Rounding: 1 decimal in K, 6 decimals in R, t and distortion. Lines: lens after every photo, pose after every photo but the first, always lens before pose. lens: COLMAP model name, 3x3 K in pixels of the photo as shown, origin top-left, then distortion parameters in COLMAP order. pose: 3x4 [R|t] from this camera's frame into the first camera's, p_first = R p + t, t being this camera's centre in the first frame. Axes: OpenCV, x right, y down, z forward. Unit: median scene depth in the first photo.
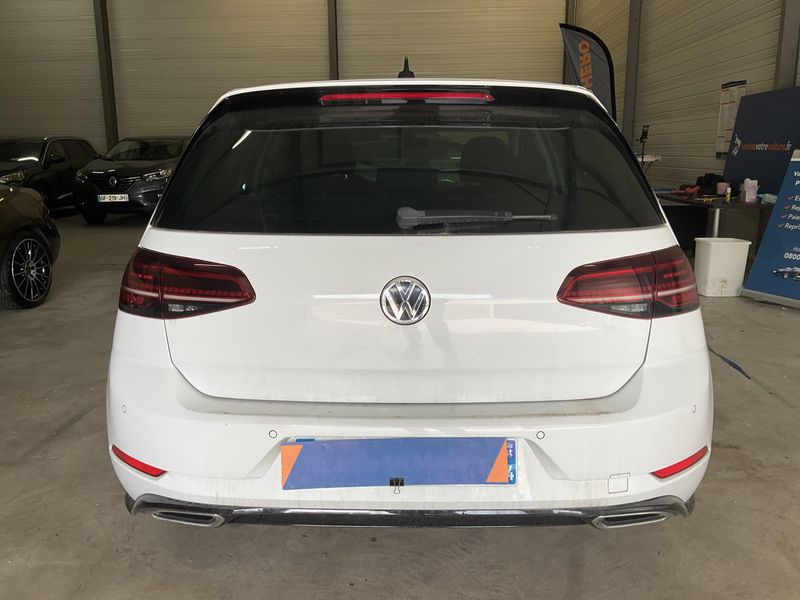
lens RADIAL K [[673.4, 0, 400.0], [0, 673.4, 300.0], [0, 0, 1]] dist [0.054323, -0.097364]
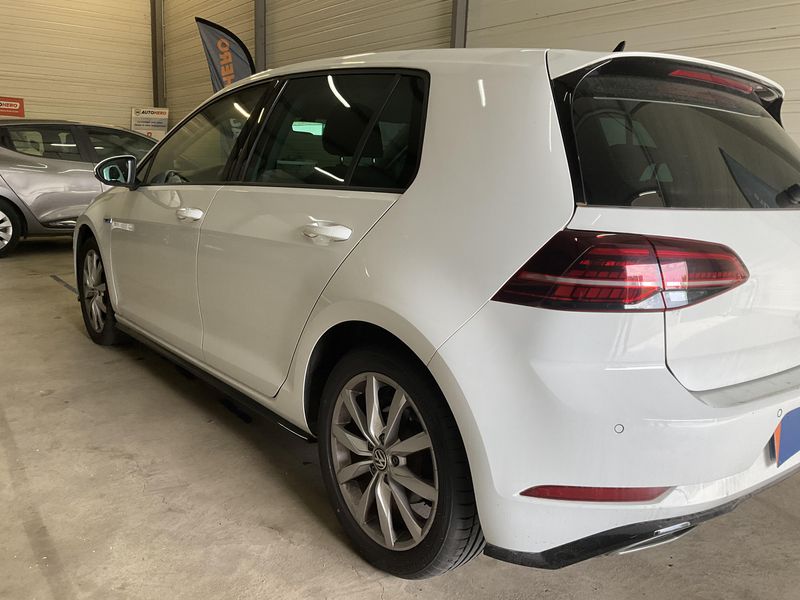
lens RADIAL K [[673.4, 0, 400.0], [0, 673.4, 300.0], [0, 0, 1]] dist [0.054323, -0.097364]
pose [[0.779172, -0.103989, 0.618124, -0.179278], [0.108140, 0.993657, 0.030852, -0.007792], [-0.617411, 0.042805, 0.785475, 0.083787]]
